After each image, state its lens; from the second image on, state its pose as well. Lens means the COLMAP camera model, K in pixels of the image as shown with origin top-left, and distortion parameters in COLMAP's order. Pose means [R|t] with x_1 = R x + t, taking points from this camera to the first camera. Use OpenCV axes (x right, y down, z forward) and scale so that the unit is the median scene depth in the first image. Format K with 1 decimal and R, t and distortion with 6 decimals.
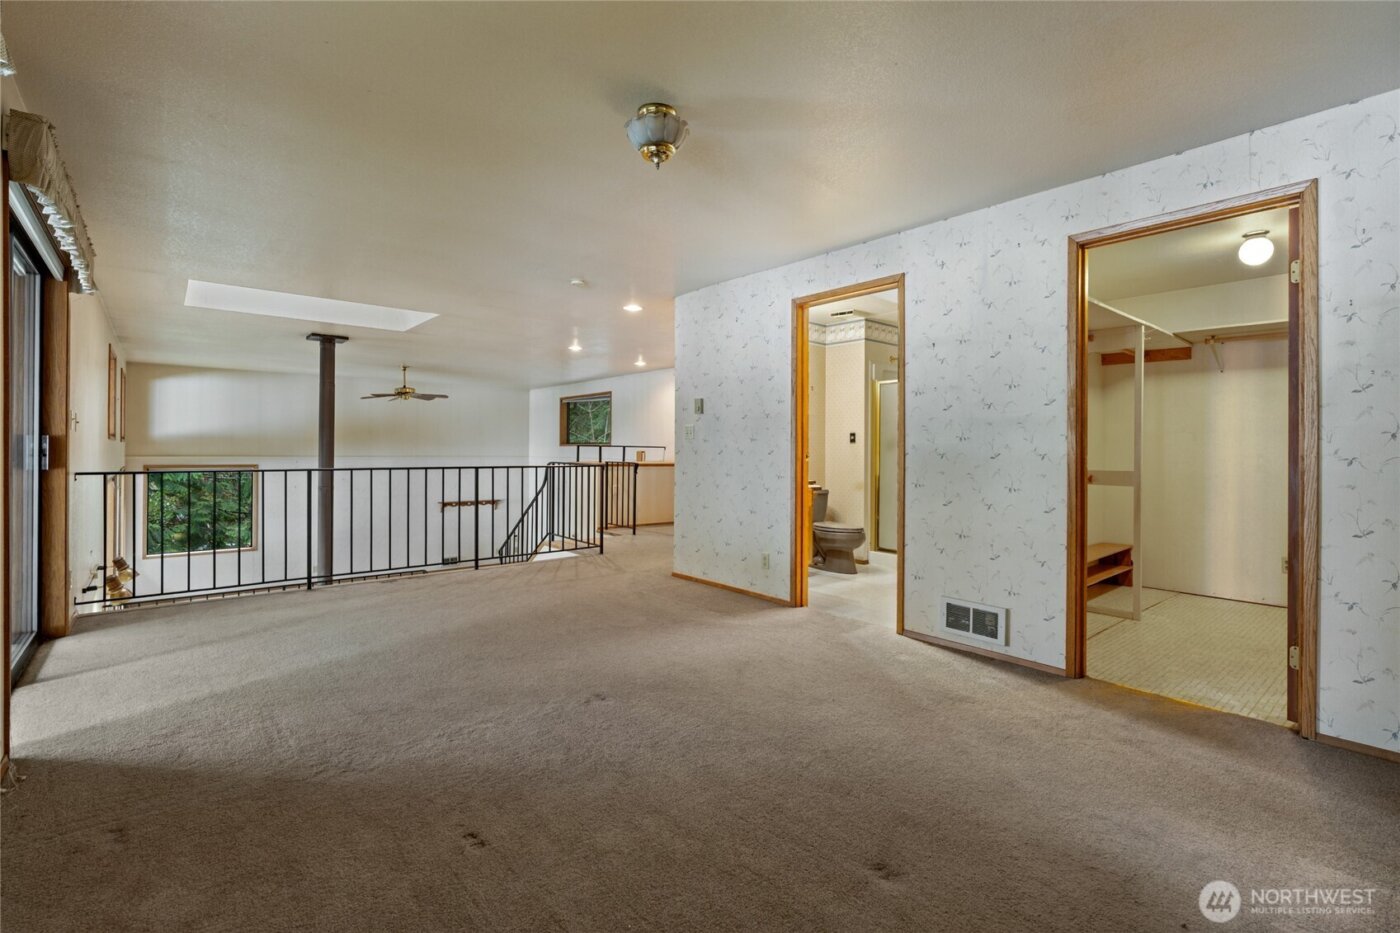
lens RADIAL K [[643.0, 0, 702.4], [0, 643.0, 444.3], [0, 0, 1]] dist [-0.002053, -0.000555]
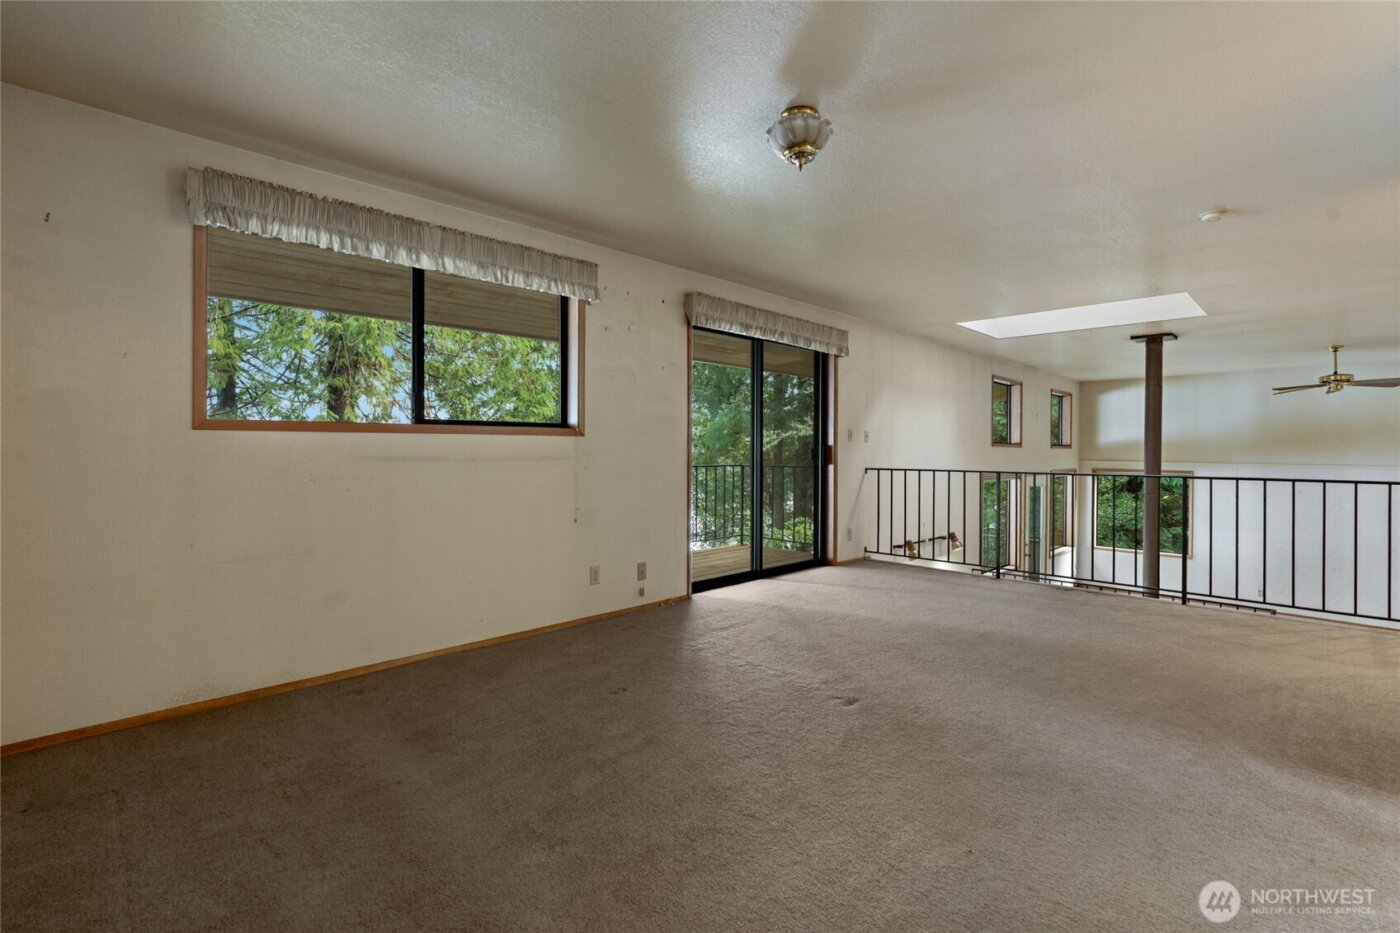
lens RADIAL K [[643.0, 0, 702.4], [0, 643.0, 444.3], [0, 0, 1]] dist [-0.002053, -0.000555]
pose [[0.070182, -0.012189, -0.997460, 0.315389], [0.001079, 0.999926, -0.012143, 0.003391], [0.997534, -0.000224, 0.070190, 0.269740]]
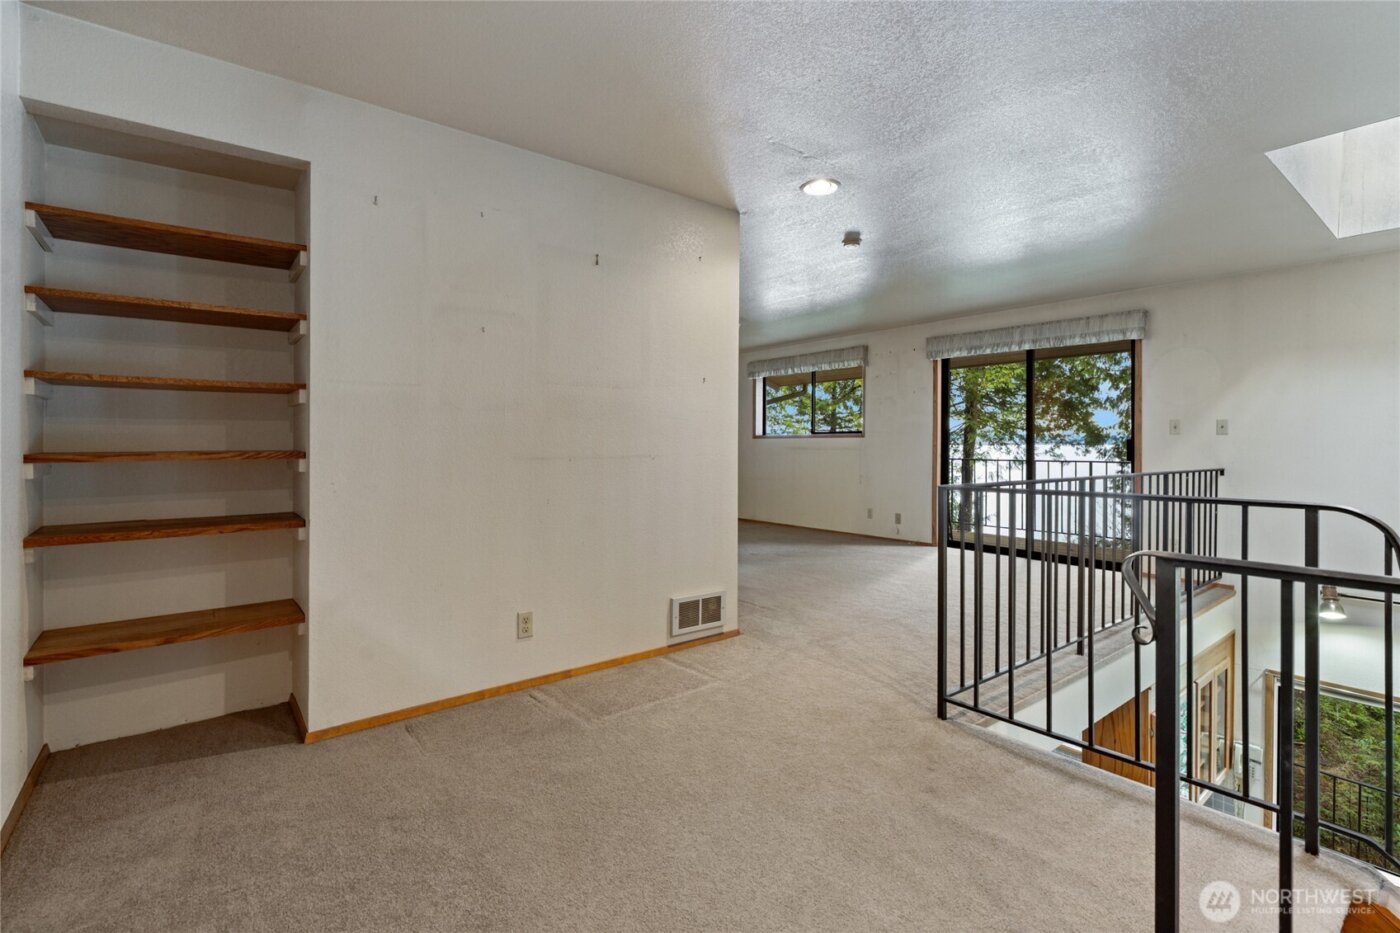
lens RADIAL K [[642.0, 0, 716.2], [0, 642.0, 443.7], [0, 0, 1]] dist [-0.001340, -0.000075]
pose [[-0.999687, -0.010437, 0.022729, -0.016800], [-0.010614, 0.999914, -0.007691, 0.009511], [-0.022646, -0.007930, -0.999712, 1.212160]]
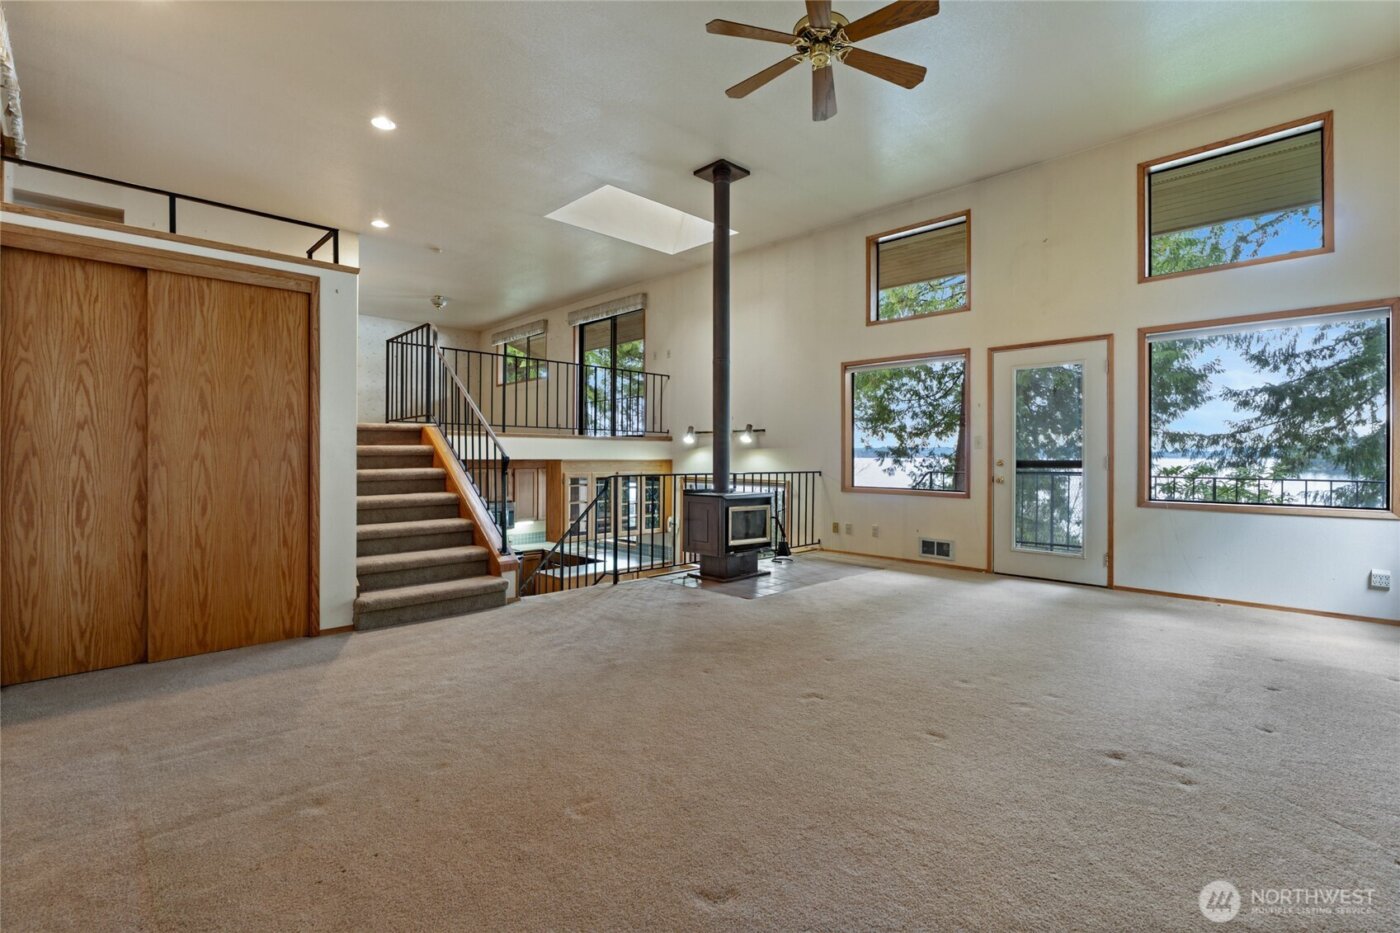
lens RADIAL K [[650.8, 0, 683.1], [0, 650.8, 444.1], [0, 0, 1]] dist [0.015308, -0.000091]
pose [[-0.998986, 0.004366, -0.044801, -0.484200], [0.004978, 0.999896, -0.013550, 0.168748], [0.044737, -0.013759, -0.998904, 1.781391]]
